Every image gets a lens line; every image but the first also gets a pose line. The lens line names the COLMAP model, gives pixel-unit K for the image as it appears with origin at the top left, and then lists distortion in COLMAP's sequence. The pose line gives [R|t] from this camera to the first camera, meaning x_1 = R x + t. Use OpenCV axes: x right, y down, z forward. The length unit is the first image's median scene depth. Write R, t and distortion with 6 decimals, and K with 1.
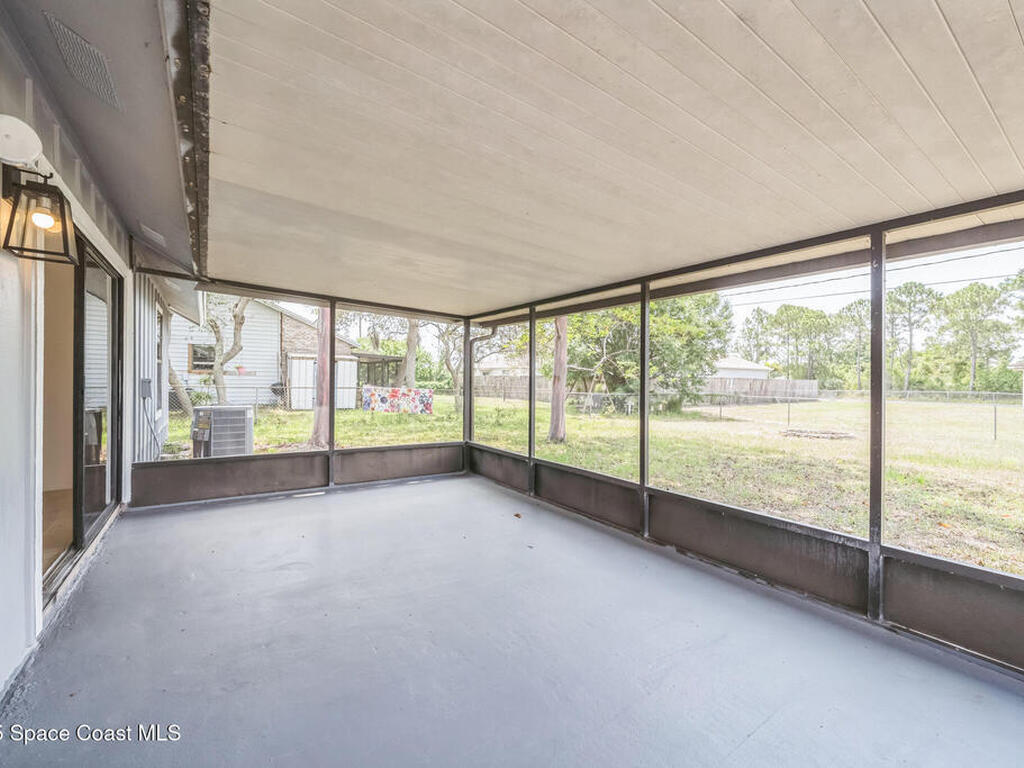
lens RADIAL K [[441.0, 0, 508.6], [0, 441.0, 402.4], [0, 0, 1]] dist [0.000986, 0.000074]
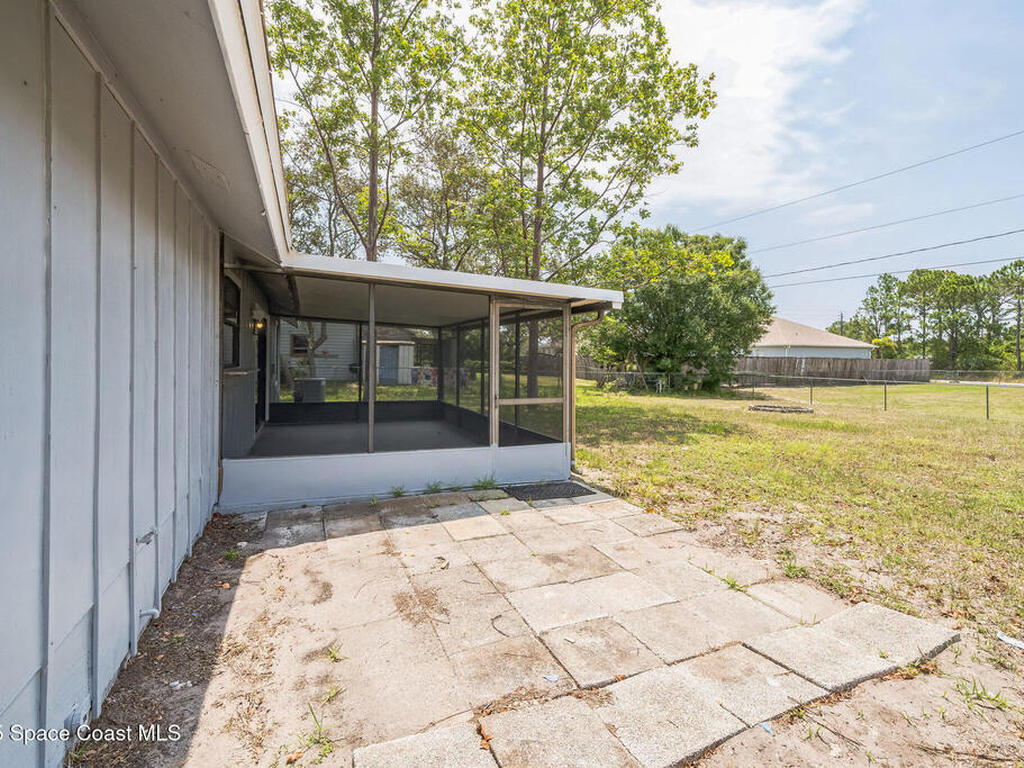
lens RADIAL K [[481.7, 0, 512.0], [0, 481.7, 384.0], [0, 0, 1]] dist [0.000574, 0.000059]
pose [[0.981109, 0.009302, -0.193232, 0.200589], [-0.008628, 0.999953, 0.004331, 0.005452], [0.193264, -0.002582, 0.981143, -0.282424]]
